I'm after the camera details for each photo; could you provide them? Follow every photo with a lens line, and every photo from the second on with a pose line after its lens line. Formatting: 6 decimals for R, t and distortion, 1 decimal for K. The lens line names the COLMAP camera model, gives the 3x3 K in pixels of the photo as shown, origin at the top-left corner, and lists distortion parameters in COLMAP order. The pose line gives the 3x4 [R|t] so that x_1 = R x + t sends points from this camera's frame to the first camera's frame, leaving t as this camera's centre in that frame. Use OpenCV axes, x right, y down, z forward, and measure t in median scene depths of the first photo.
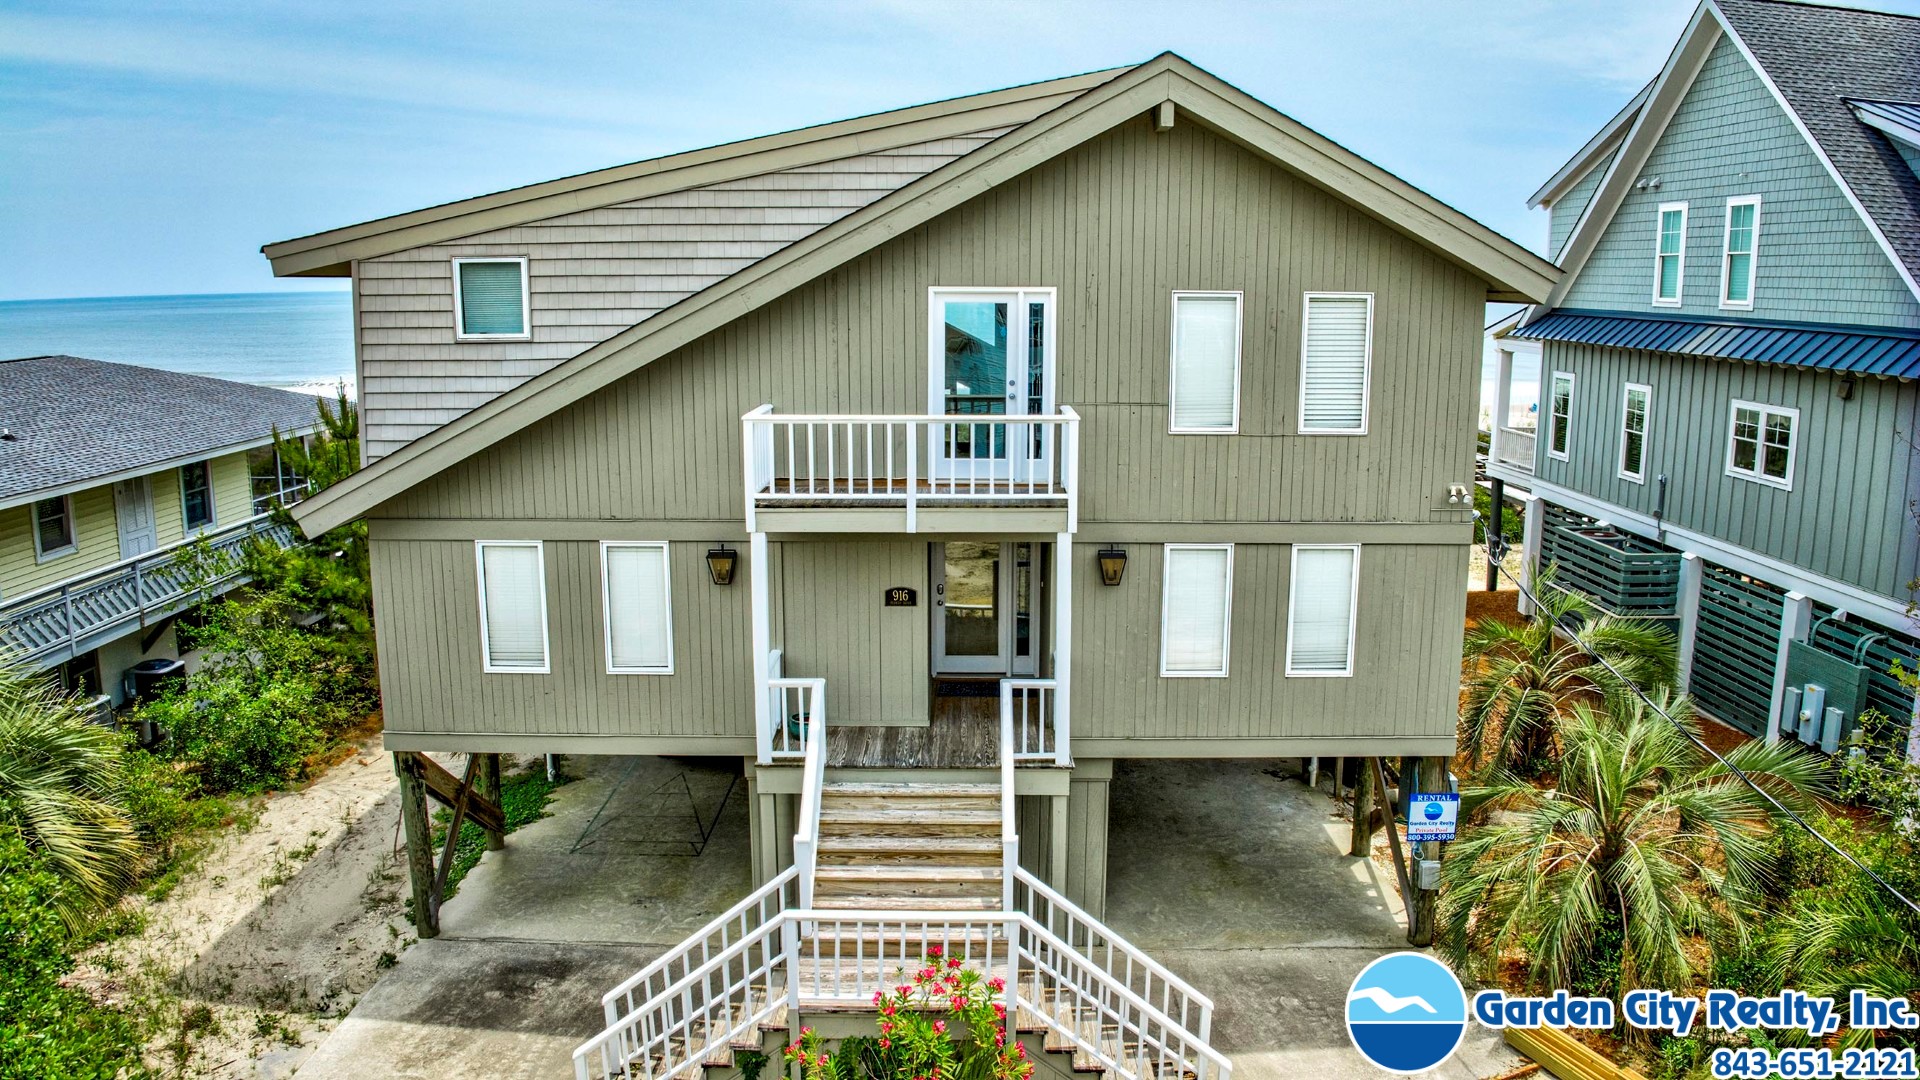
lens RADIAL K [[1349.4, 0, 931.0], [0, 1349.4, 539.4], [0, 0, 1]] dist [-0.103985, -0.005274]
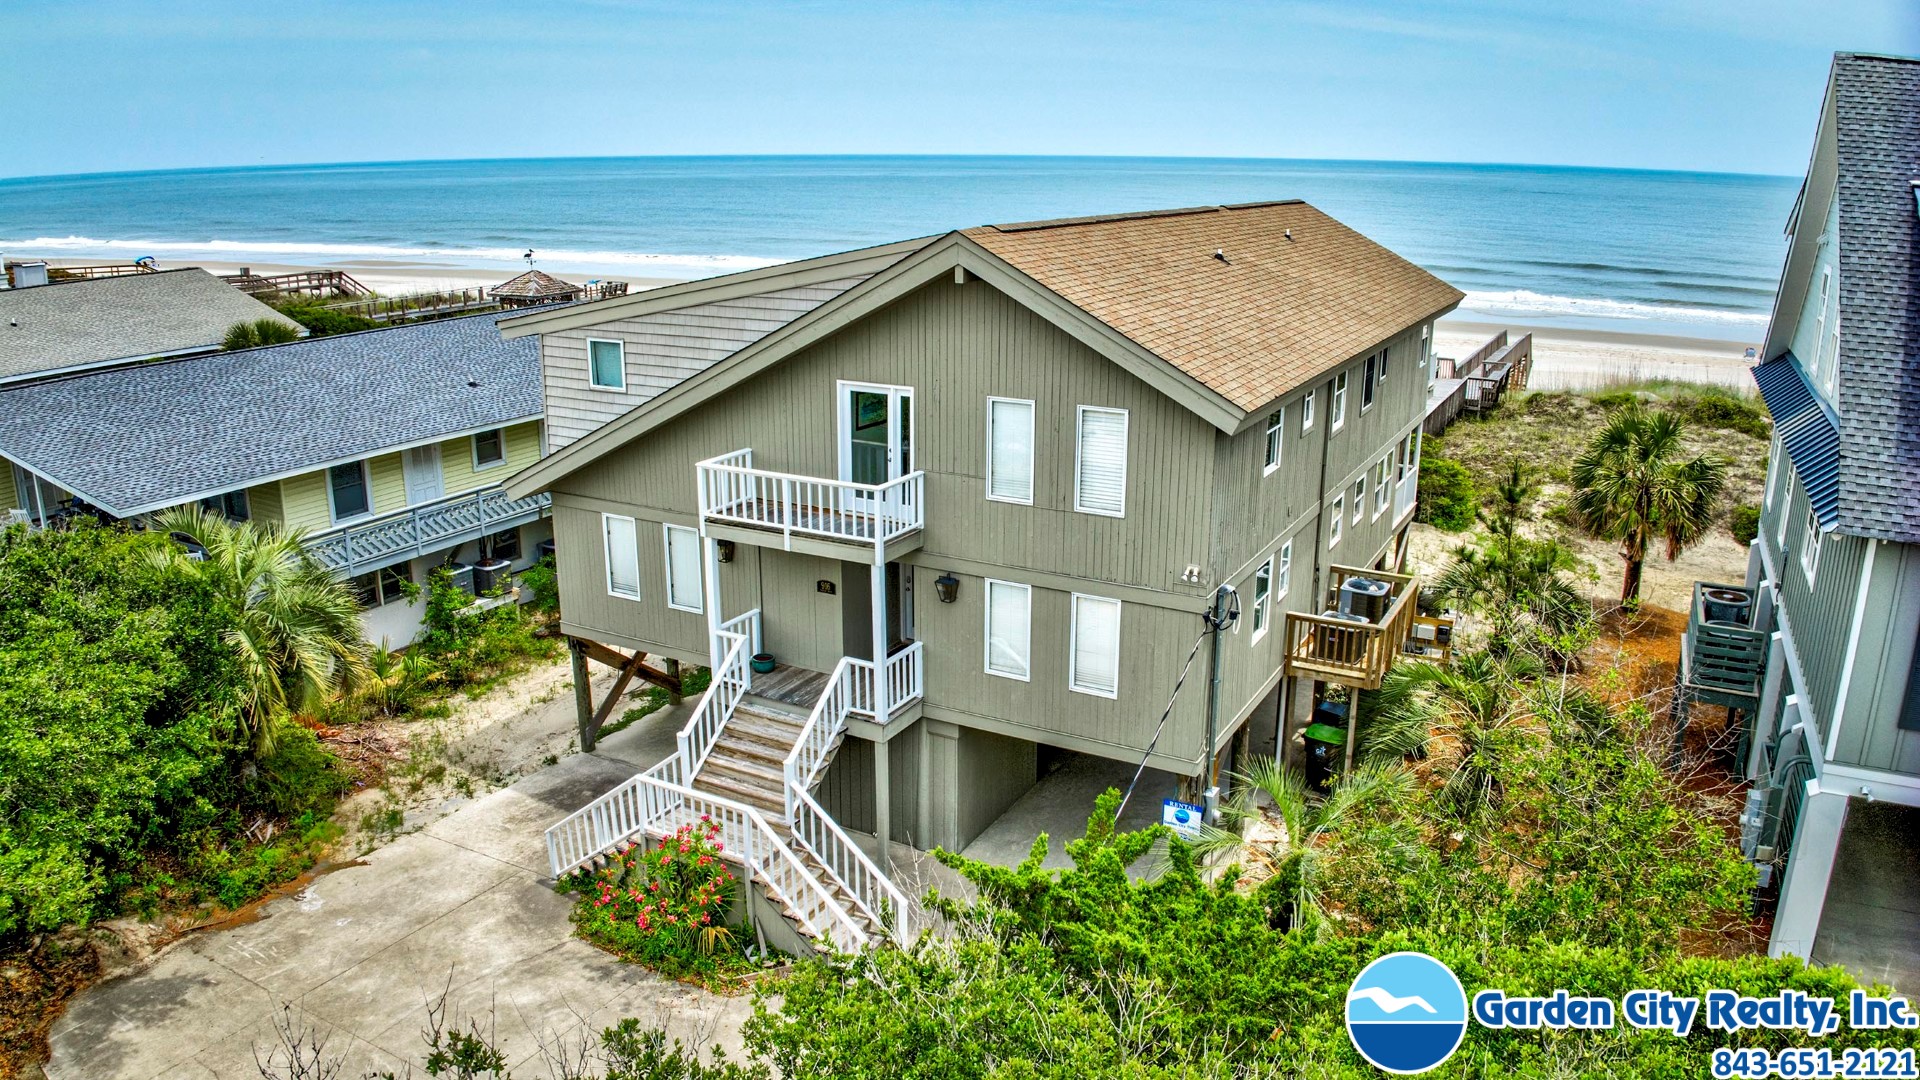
lens RADIAL K [[1349.4, 0, 931.0], [0, 1349.4, 539.4], [0, 0, 1]] dist [-0.103985, -0.005274]
pose [[0.879243, 0.130310, -0.458204, 0.762303], [-0.086225, 0.989505, 0.115953, -0.192884], [0.468505, -0.062442, 0.881251, -0.232227]]
